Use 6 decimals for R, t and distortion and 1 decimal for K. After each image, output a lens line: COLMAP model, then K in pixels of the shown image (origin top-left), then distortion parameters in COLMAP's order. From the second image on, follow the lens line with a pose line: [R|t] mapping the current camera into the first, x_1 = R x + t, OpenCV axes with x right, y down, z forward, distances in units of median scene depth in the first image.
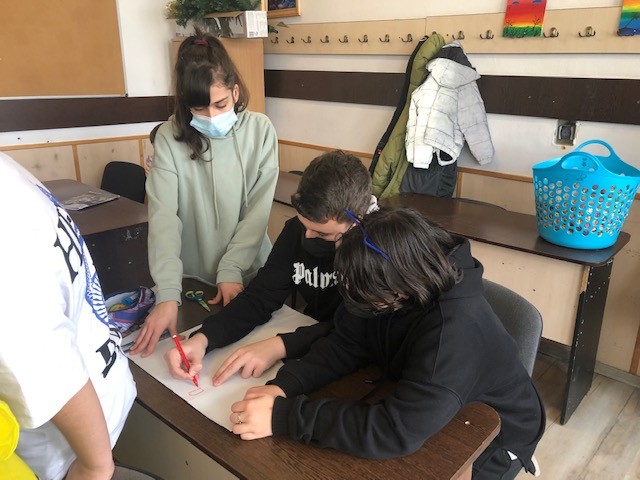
lens RADIAL K [[532.0, 0, 320.0], [0, 532.0, 240.0], [0, 0, 1]] dist [0.040258, 0.001455]
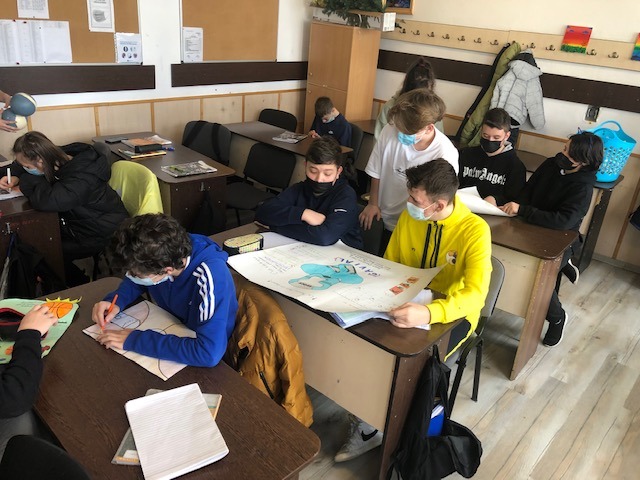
lens RADIAL K [[532.0, 0, 320.0], [0, 532.0, 240.0], [0, 0, 1]] dist [0.040258, 0.001455]
pose [[0.996957, 0.055198, 0.055044, -0.412113], [-0.060337, 0.993497, 0.096552, 0.071333], [-0.049357, -0.099579, 0.993805, -0.594439]]
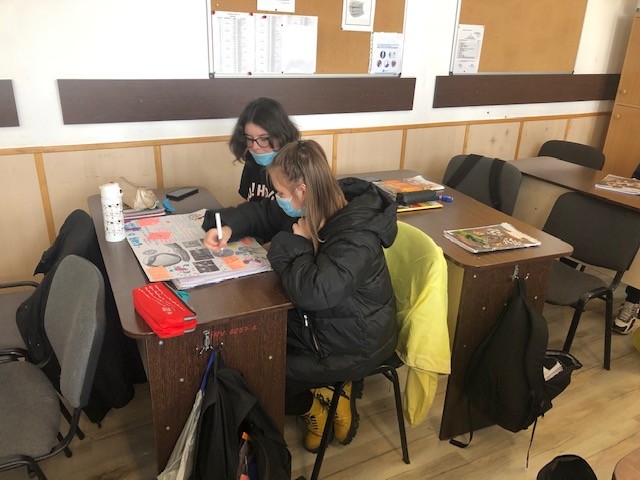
lens RADIAL K [[532.0, 0, 320.0], [0, 532.0, 240.0], [0, 0, 1]] dist [0.040258, 0.001455]
pose [[0.949522, 0.139609, -0.280923, -0.663630], [-0.125674, 0.989799, 0.067117, 0.030405], [0.287427, -0.028425, 0.957381, -0.100242]]
